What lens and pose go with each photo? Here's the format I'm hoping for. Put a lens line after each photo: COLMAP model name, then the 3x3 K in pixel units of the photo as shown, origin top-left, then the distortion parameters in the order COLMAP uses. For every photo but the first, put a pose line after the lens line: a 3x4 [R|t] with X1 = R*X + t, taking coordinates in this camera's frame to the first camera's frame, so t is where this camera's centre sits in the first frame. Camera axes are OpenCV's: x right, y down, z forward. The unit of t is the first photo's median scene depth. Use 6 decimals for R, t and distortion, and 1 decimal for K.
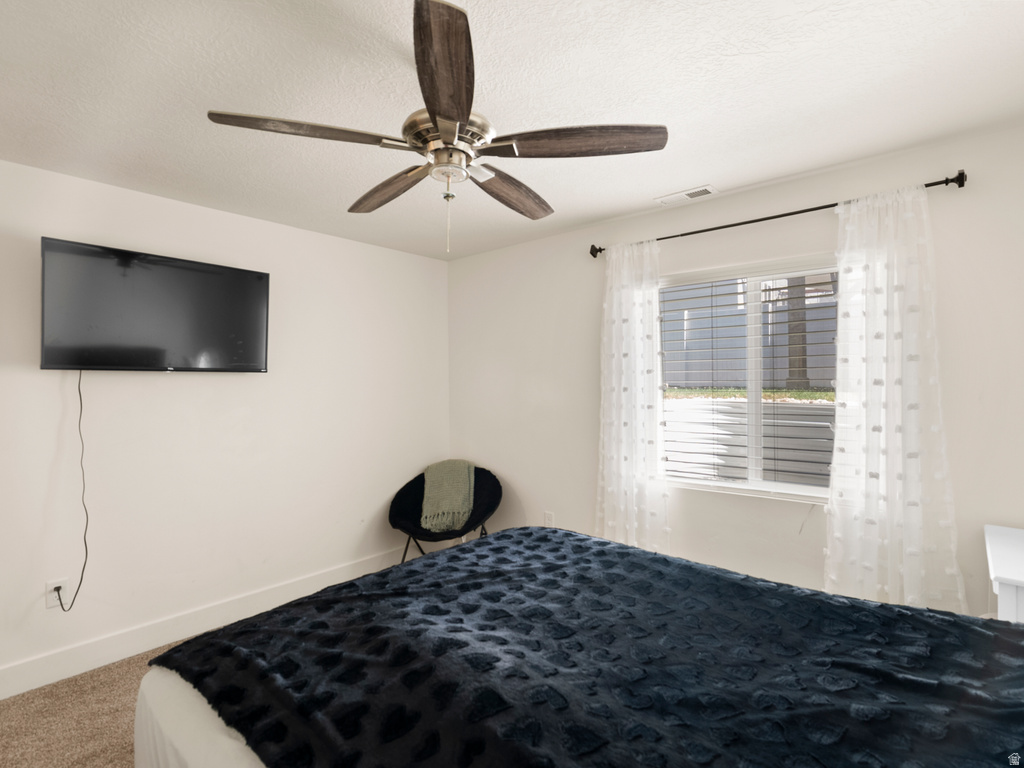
lens RADIAL K [[527.0, 0, 512.0], [0, 527.0, 384.0], [0, 0, 1]] dist [-0.005069, 0.006149]
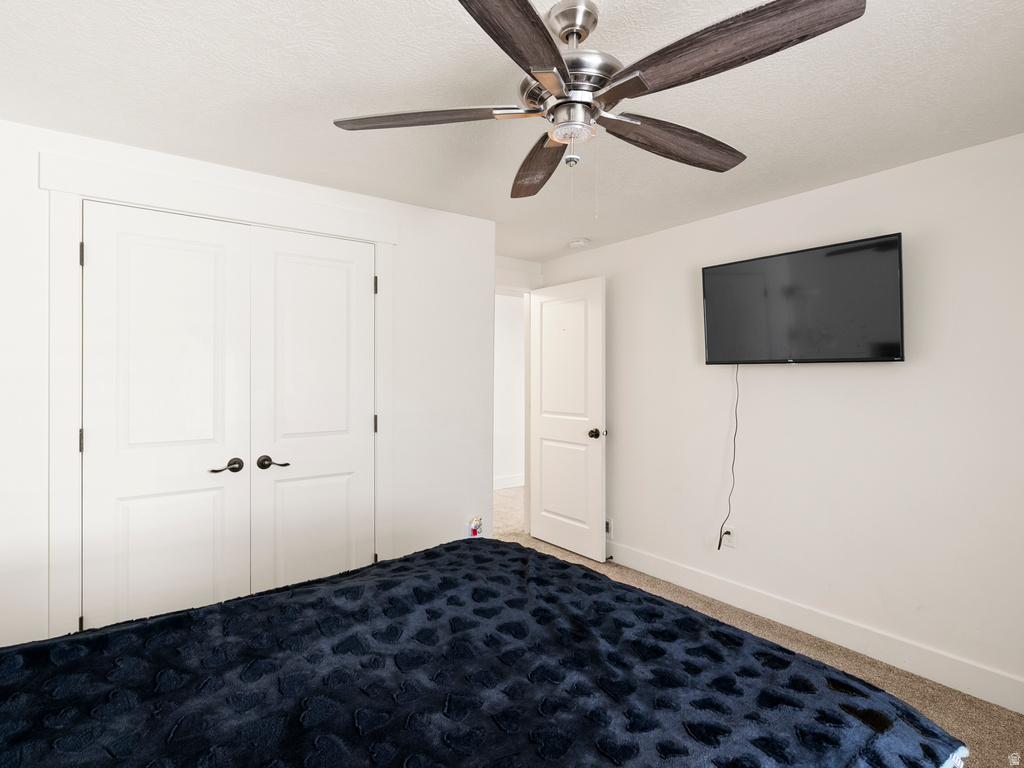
lens RADIAL K [[527.0, 0, 512.0], [0, 527.0, 384.0], [0, 0, 1]] dist [-0.005069, 0.006149]
pose [[-0.216300, 0.024213, -0.976027, 0.726390], [0.001955, 0.999701, 0.024367, -0.015739], [0.976325, 0.003362, -0.216282, 1.079718]]
